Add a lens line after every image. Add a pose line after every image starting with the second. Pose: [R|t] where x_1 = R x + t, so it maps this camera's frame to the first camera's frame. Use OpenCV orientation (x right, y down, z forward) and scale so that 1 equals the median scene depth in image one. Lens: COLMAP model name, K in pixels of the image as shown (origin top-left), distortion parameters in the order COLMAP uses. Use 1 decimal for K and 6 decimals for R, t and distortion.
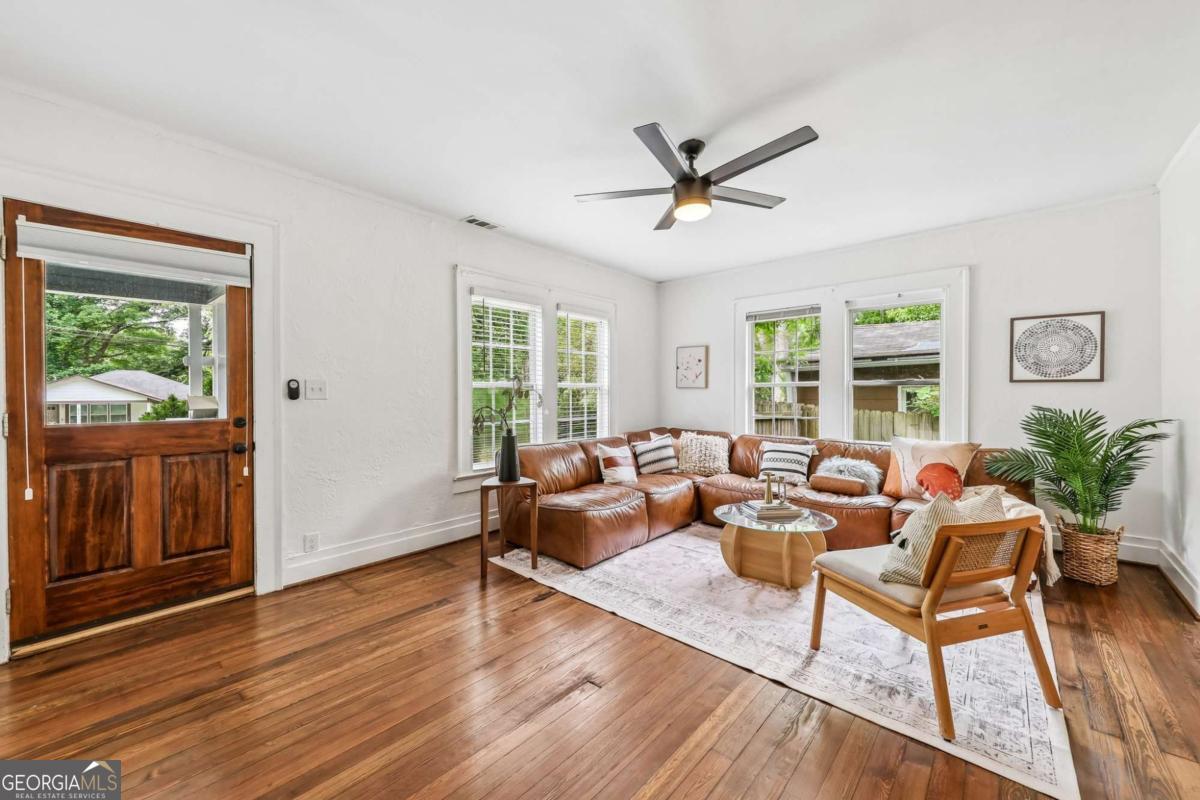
lens RADIAL K [[464.4, 0, 607.4], [0, 464.4, 397.2], [0, 0, 1]] dist [0.001457, -0.000756]
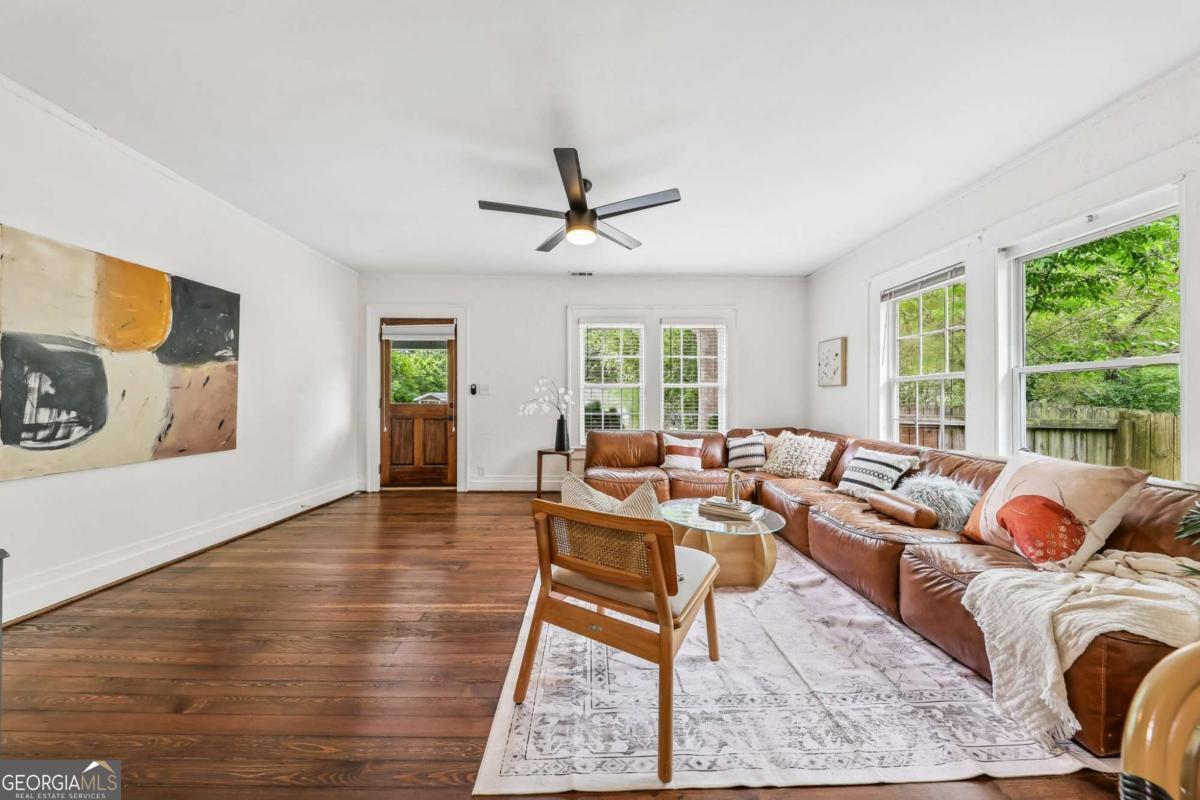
lens RADIAL K [[387.6, 0, 598.3], [0, 387.6, 400.5], [0, 0, 1]] dist [-0.001497, -0.000188]
pose [[0.669674, 0.000818, -0.742655, 0.714224], [-0.009581, 0.999926, -0.007538, 0.029937], [0.742593, 0.012163, 0.669632, 0.258057]]
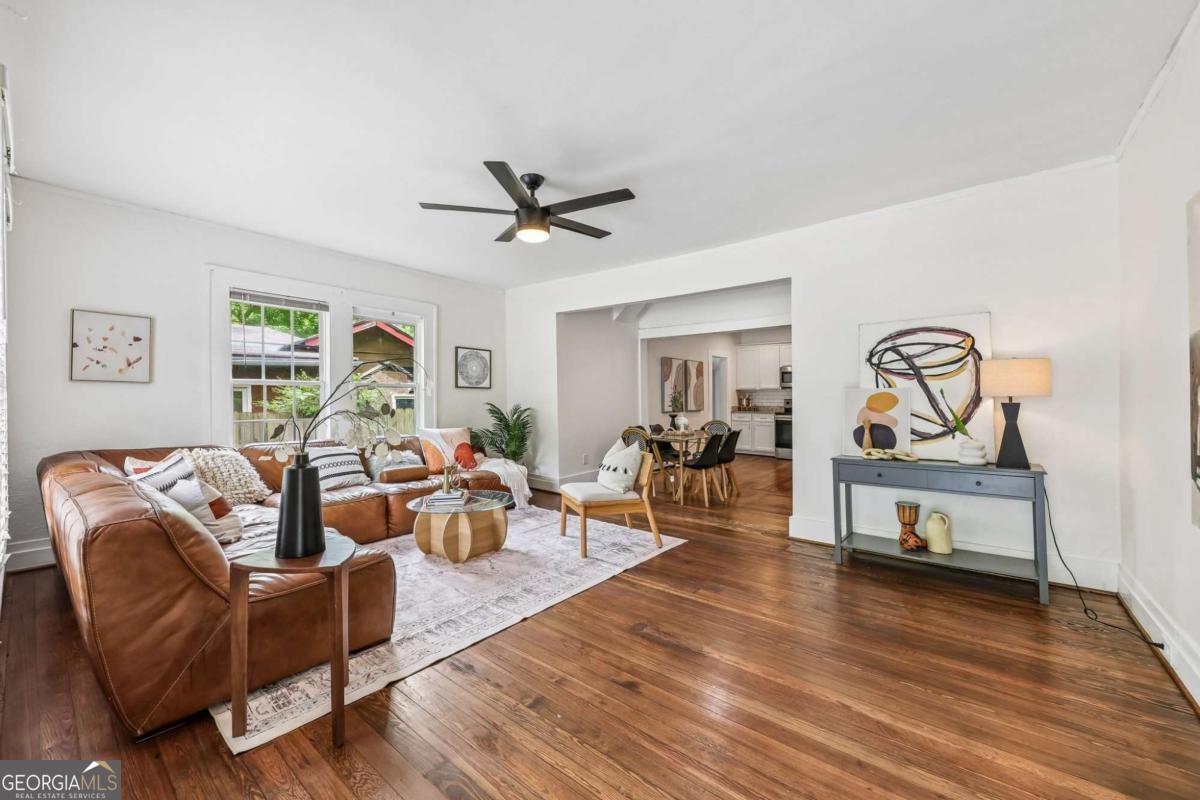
lens RADIAL K [[464.4, 0, 562.4], [0, 464.4, 391.2], [0, 0, 1]] dist [0.001457, -0.000756]
pose [[-0.004914, 0.015843, 0.999862, -0.717804], [0.001191, 0.999874, -0.015838, 0.005017], [-0.999987, 0.001113, -0.004933, 0.691228]]
